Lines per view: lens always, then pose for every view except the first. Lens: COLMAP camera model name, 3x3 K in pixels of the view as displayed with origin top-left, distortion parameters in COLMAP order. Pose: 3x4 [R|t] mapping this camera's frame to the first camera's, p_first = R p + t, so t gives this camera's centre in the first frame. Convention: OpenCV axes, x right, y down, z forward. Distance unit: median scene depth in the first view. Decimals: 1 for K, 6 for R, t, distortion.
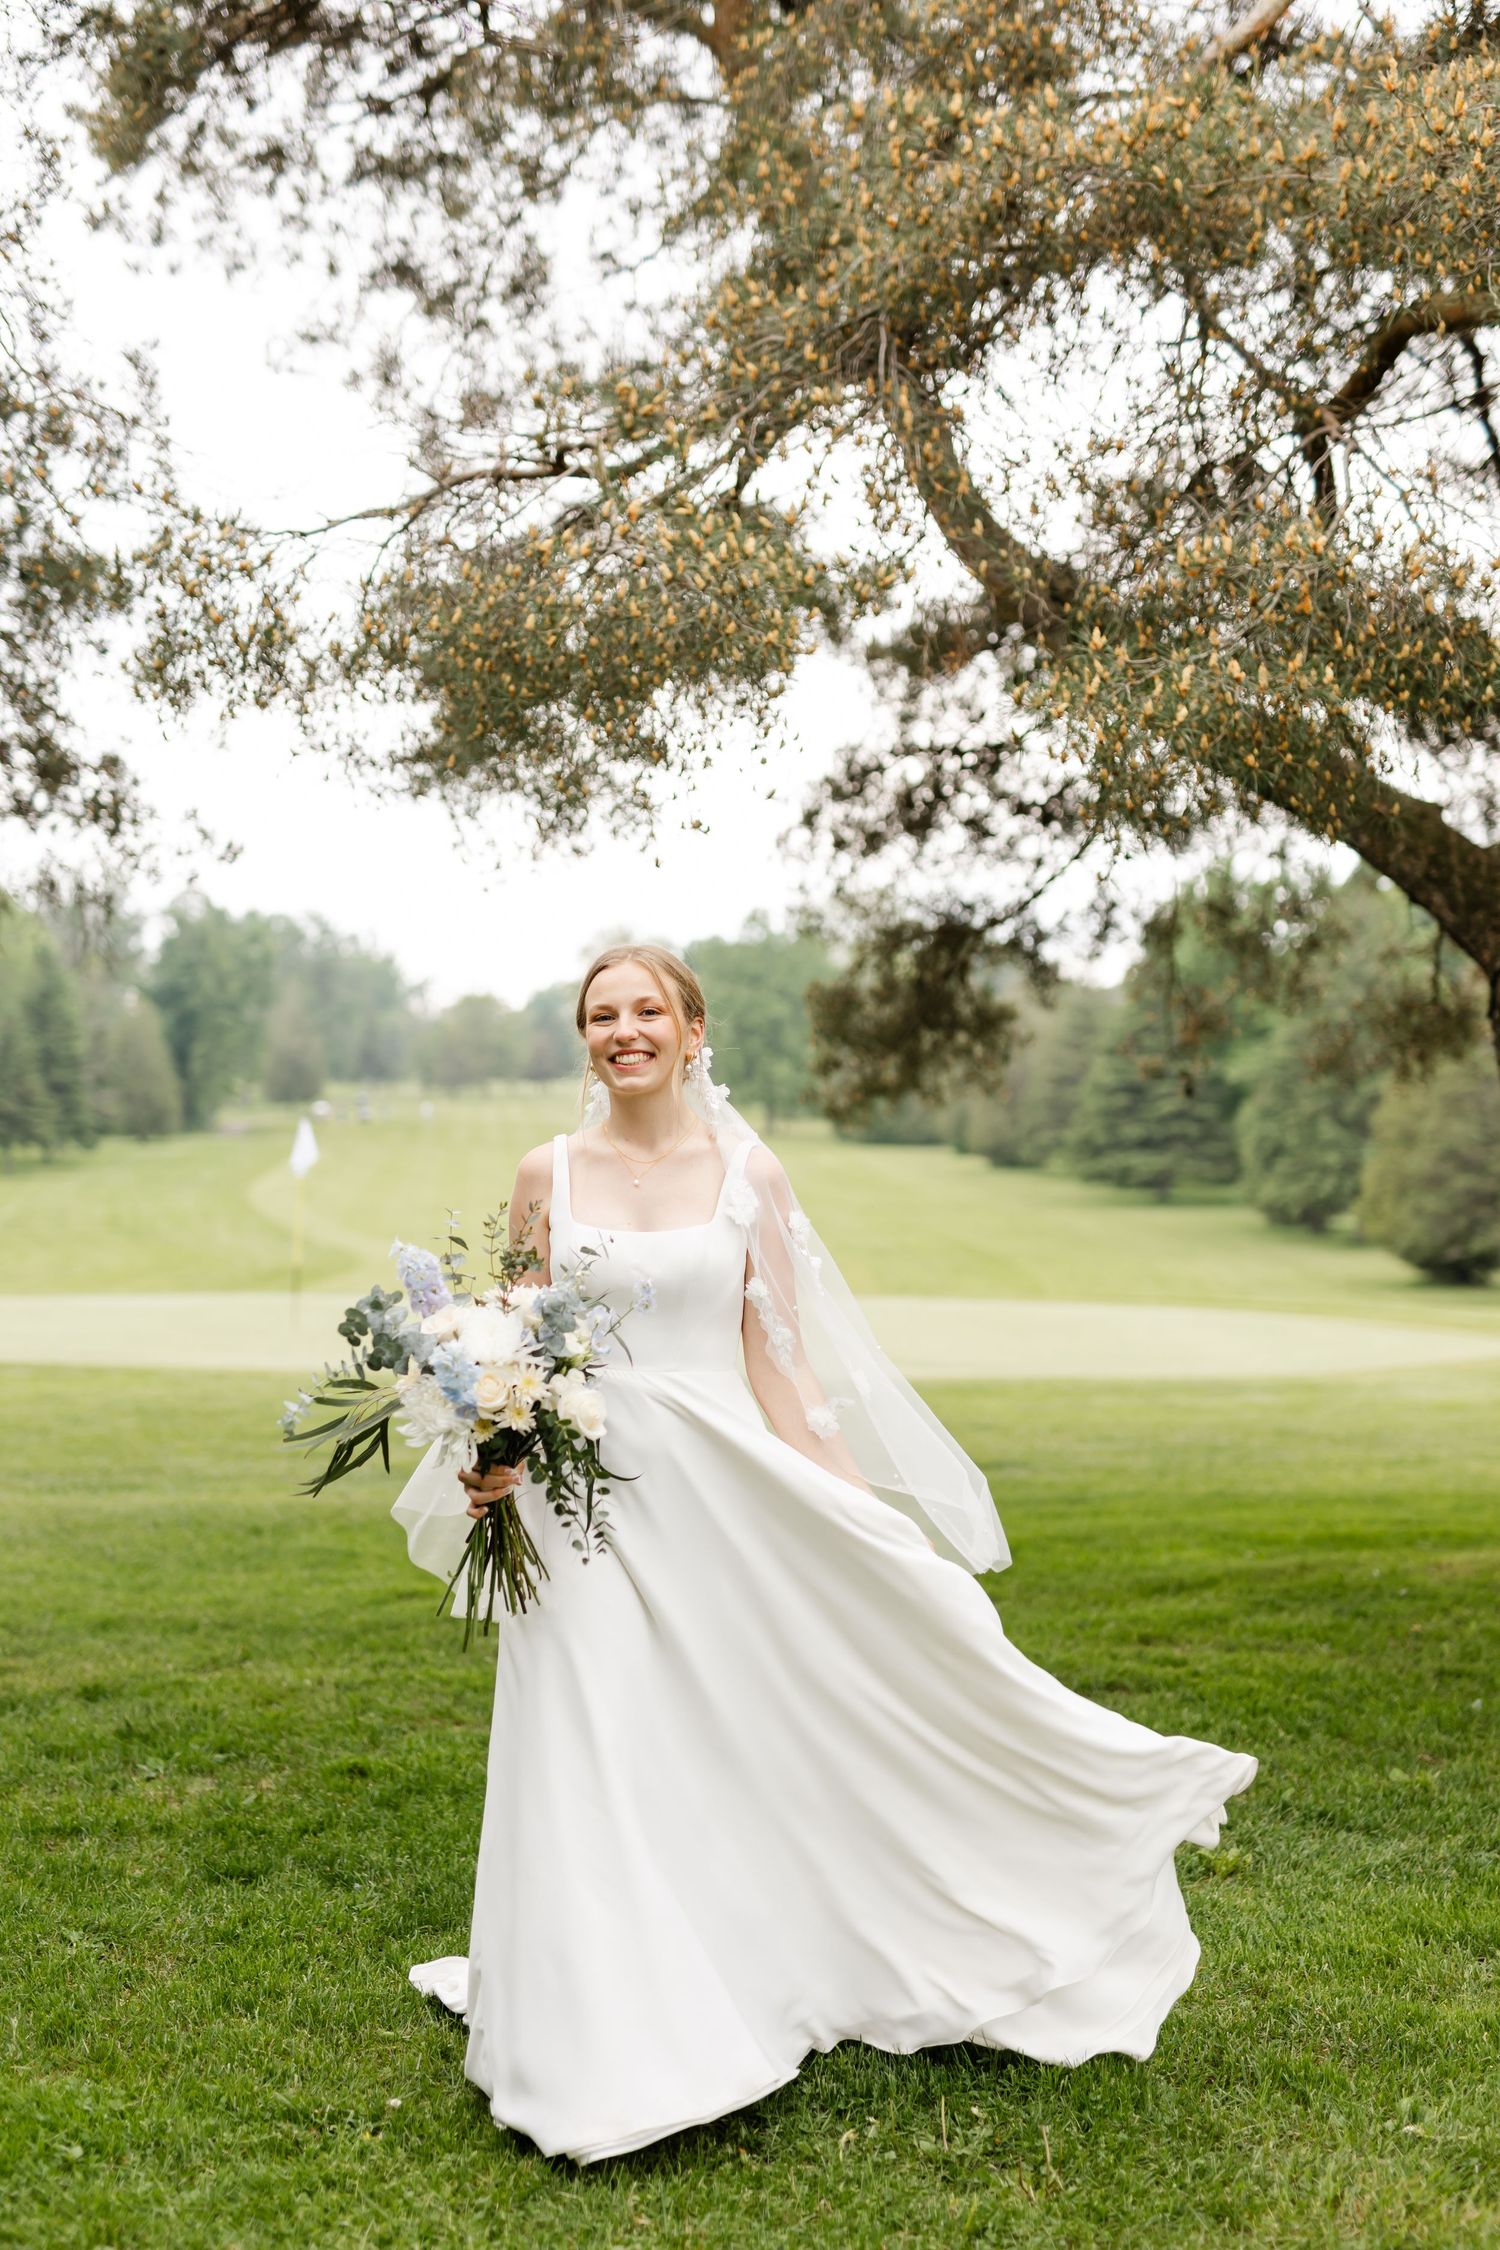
lens RADIAL K [[3136.5, 0, 738.0], [0, 3136.5, 1127.3], [0, 0, 1]] dist [0.009526, -0.031540]
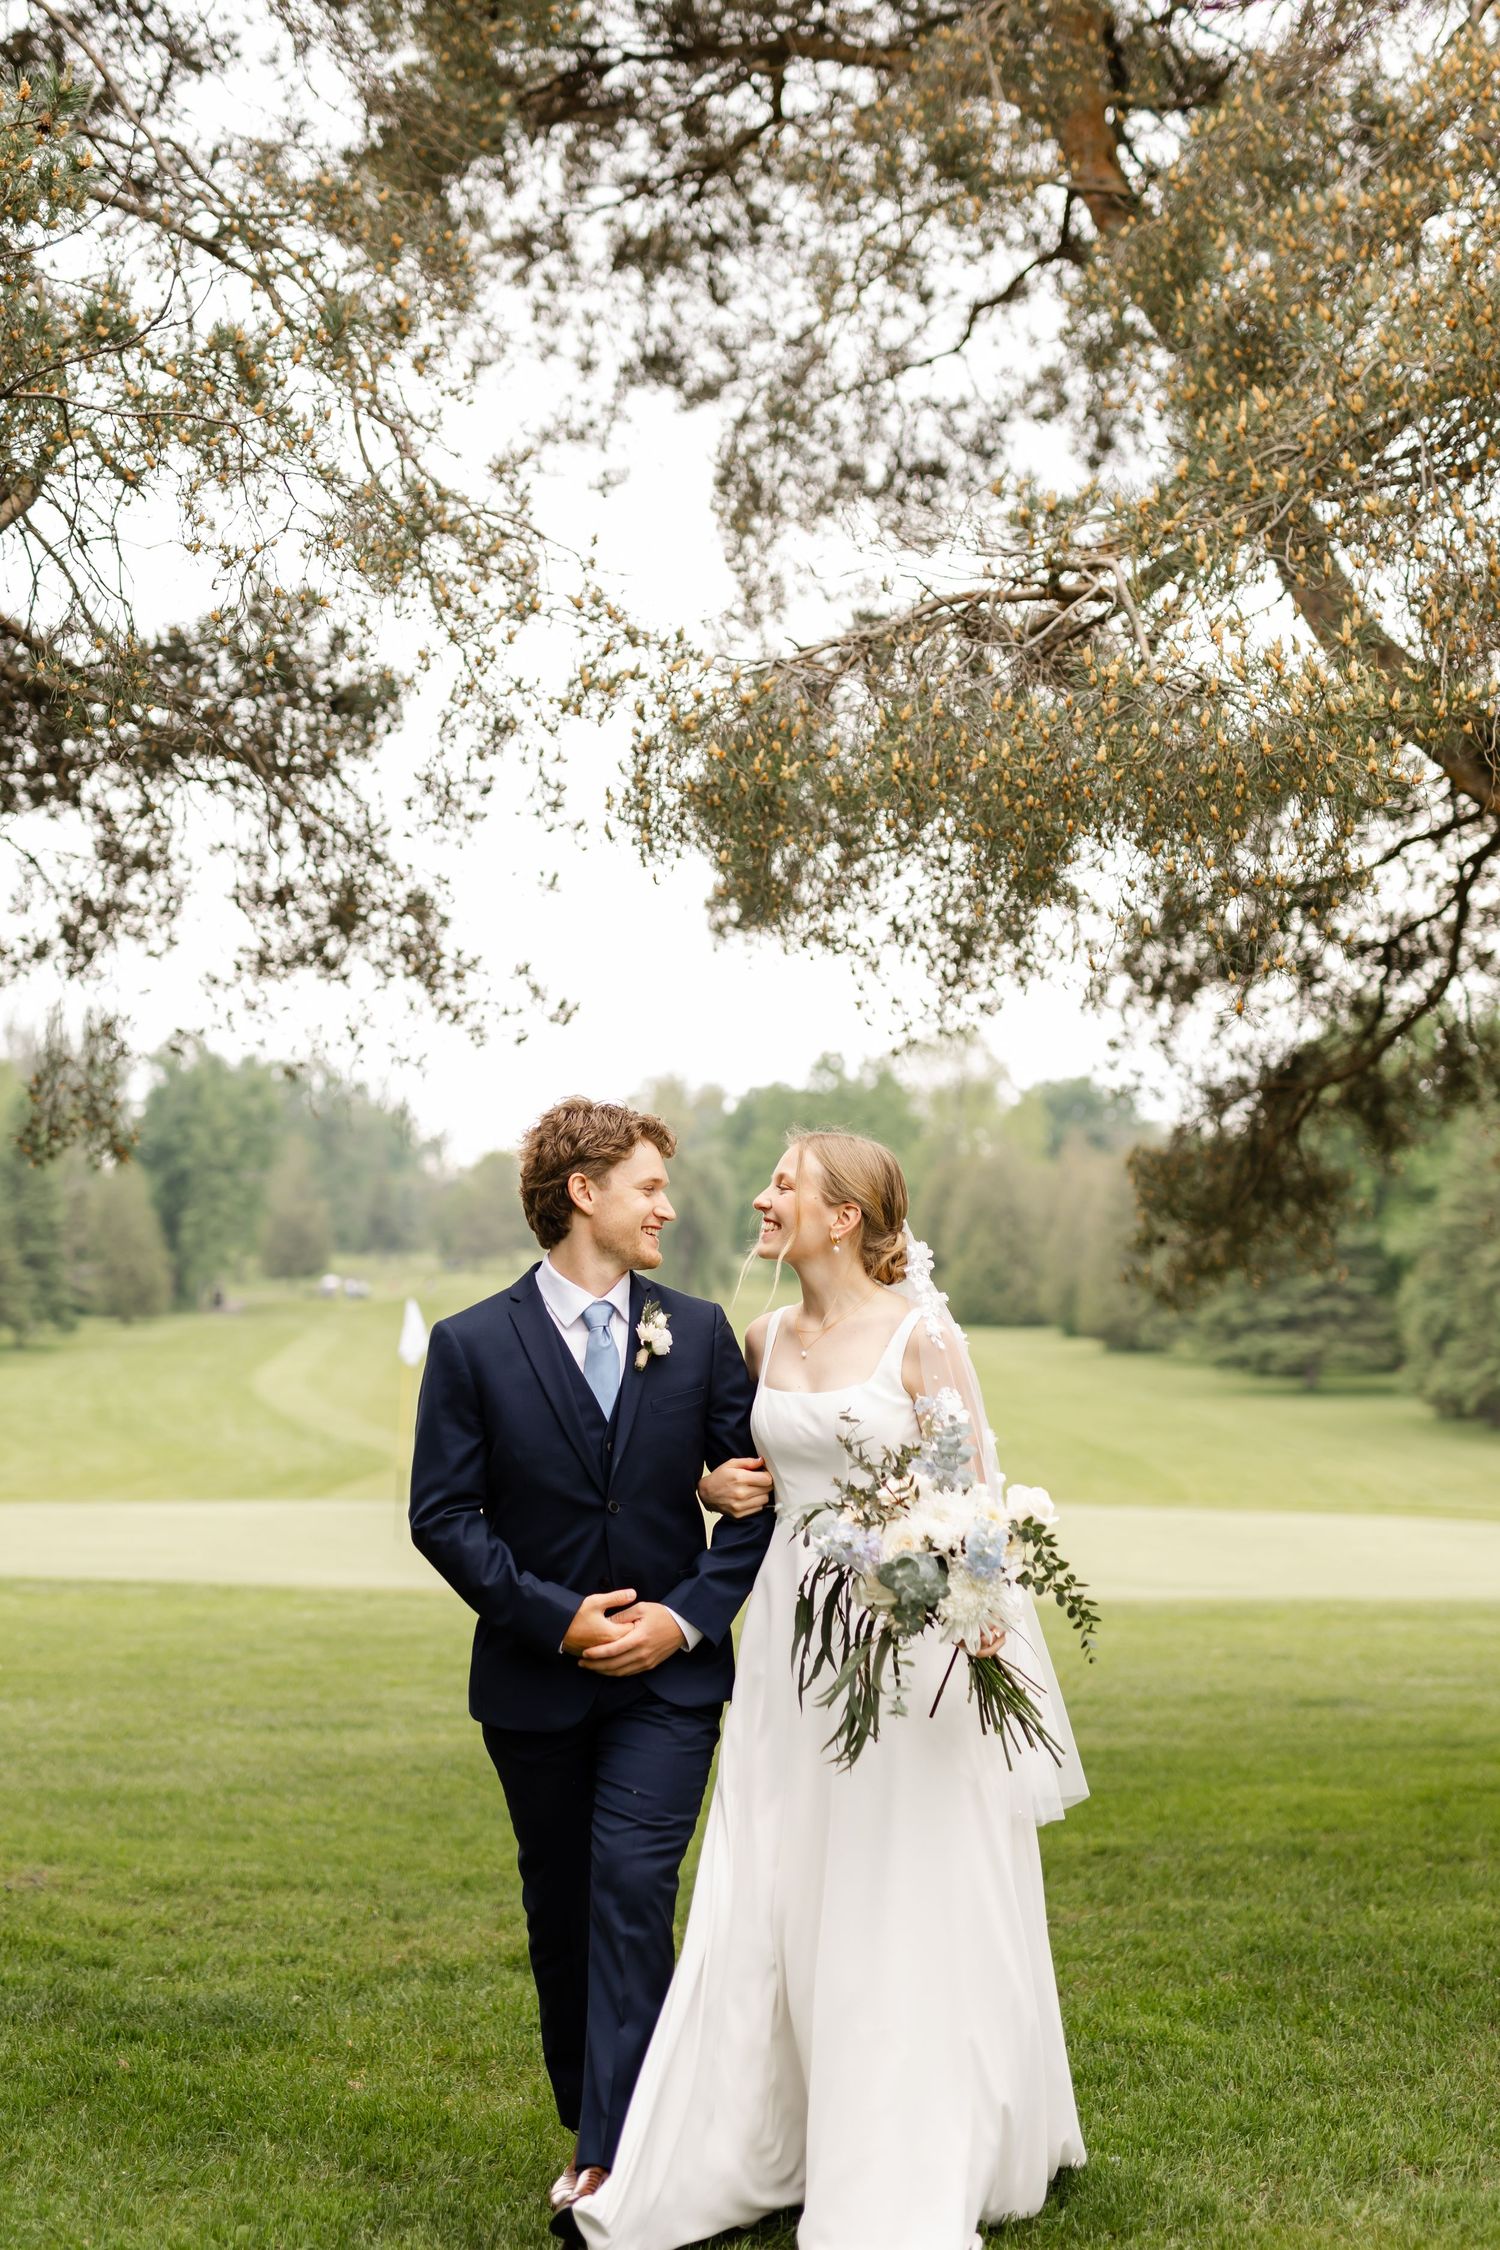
lens RADIAL K [[3601.7, 0, 682.4], [0, 3601.7, 956.2], [0, 0, 1]] dist [0.006210, 0.047394]
pose [[0.999487, -0.004571, -0.031706, -0.070099], [0.001495, 0.995345, -0.096363, -0.002085], [0.031999, 0.096266, 0.994841, -0.019057]]
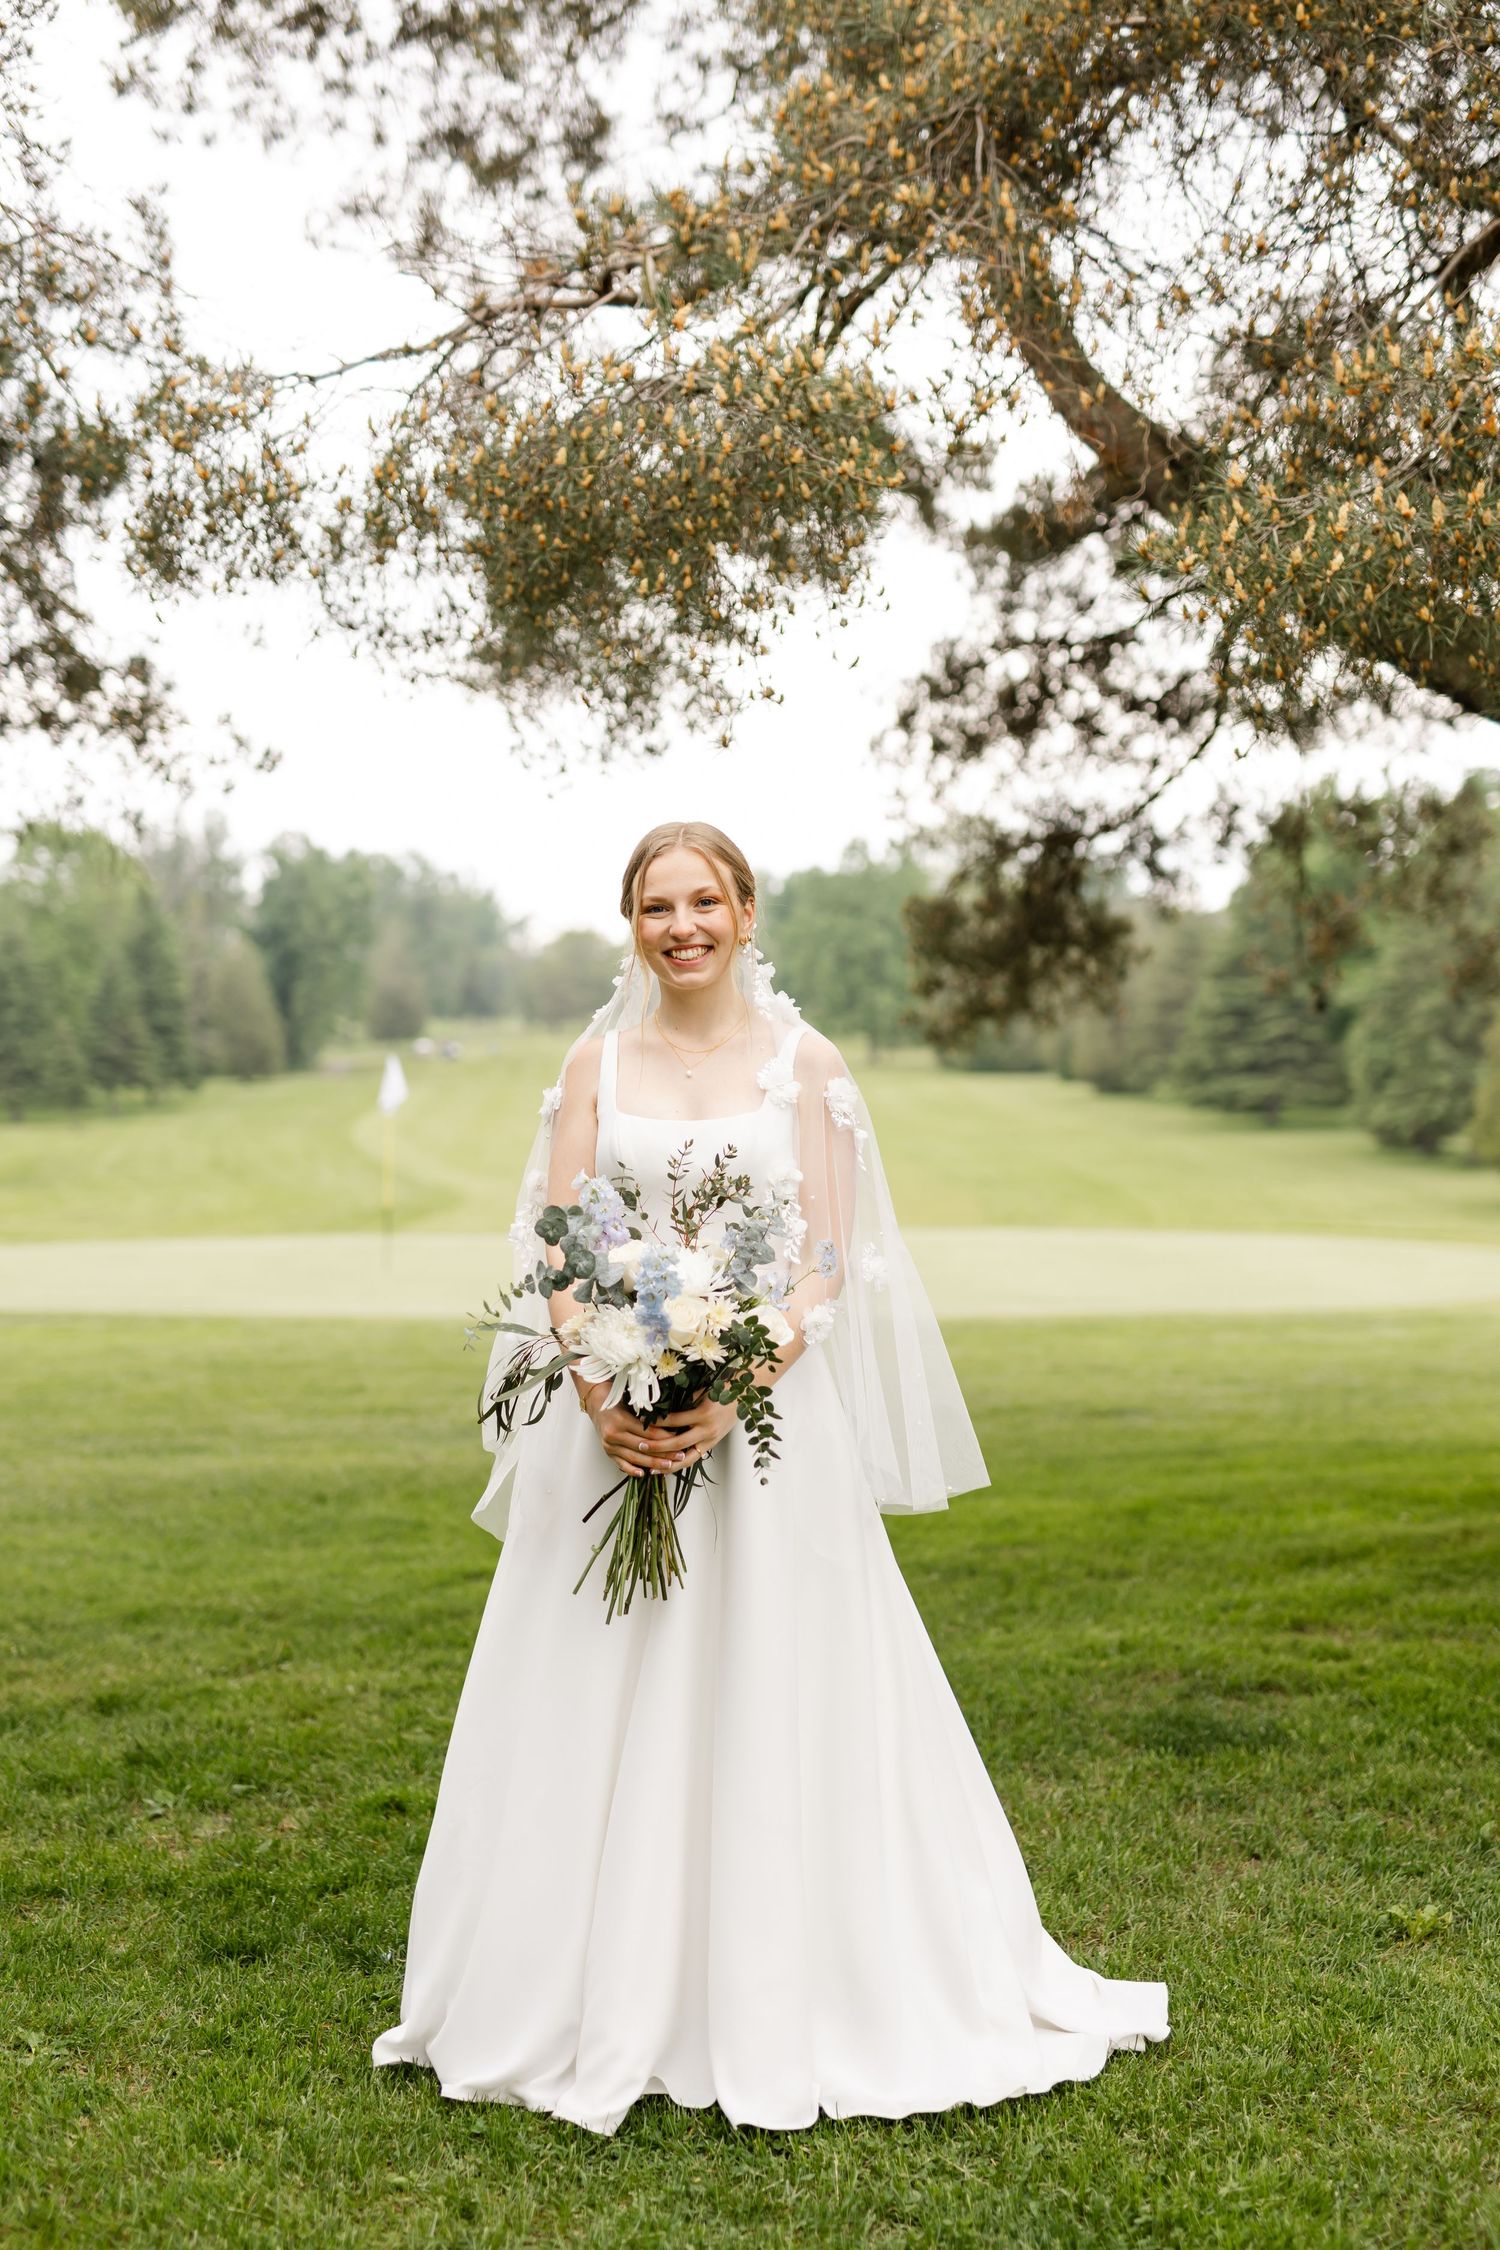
lens RADIAL K [[3143.1, 0, 750.0], [0, 3143.1, 1125.0], [0, 0, 1]] dist [-0.043758, 0.142216]
pose [[0.999435, -0.016314, -0.029383, 0.002187], [0.016928, 0.999640, 0.020798, 0.000965], [0.029033, -0.021284, 0.999352, 0.069972]]
